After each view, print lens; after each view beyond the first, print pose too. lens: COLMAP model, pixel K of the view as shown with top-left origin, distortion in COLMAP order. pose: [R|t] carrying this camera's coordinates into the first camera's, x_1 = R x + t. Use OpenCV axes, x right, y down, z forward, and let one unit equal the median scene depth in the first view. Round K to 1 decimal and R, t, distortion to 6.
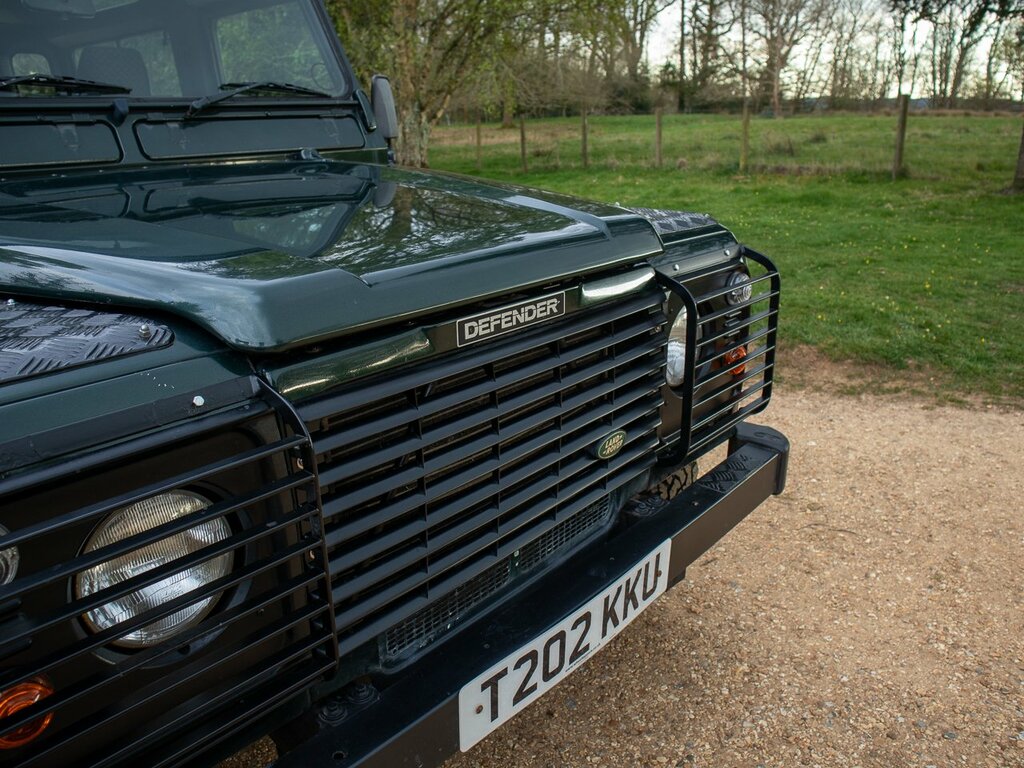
lens RADIAL K [[797.3, 0, 520.1], [0, 797.3, 382.1], [0, 0, 1]] dist [-0.119365, 0.071834]
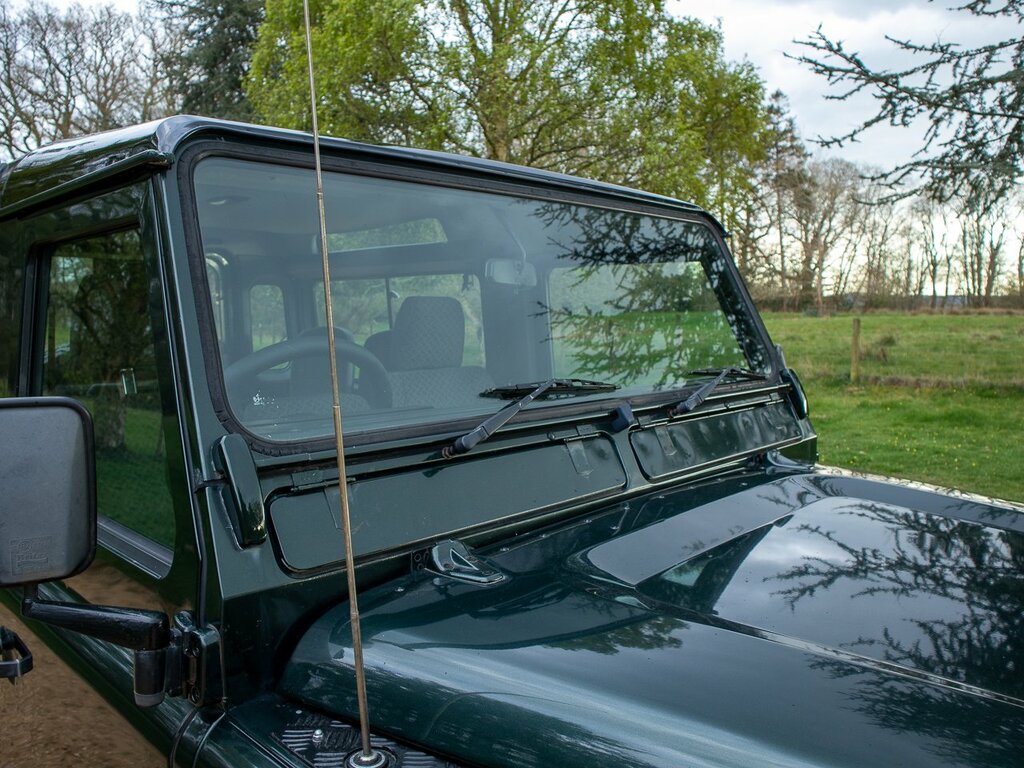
lens RADIAL K [[797.3, 0, 520.1], [0, 797.3, 385.8], [0, 0, 1]] dist [-0.119365, 0.071834]
pose [[0.998839, 0.016632, -0.045208, -0.472761], [-0.026544, 0.973201, -0.228418, -0.164637], [0.040197, 0.229352, 0.972513, 0.186667]]
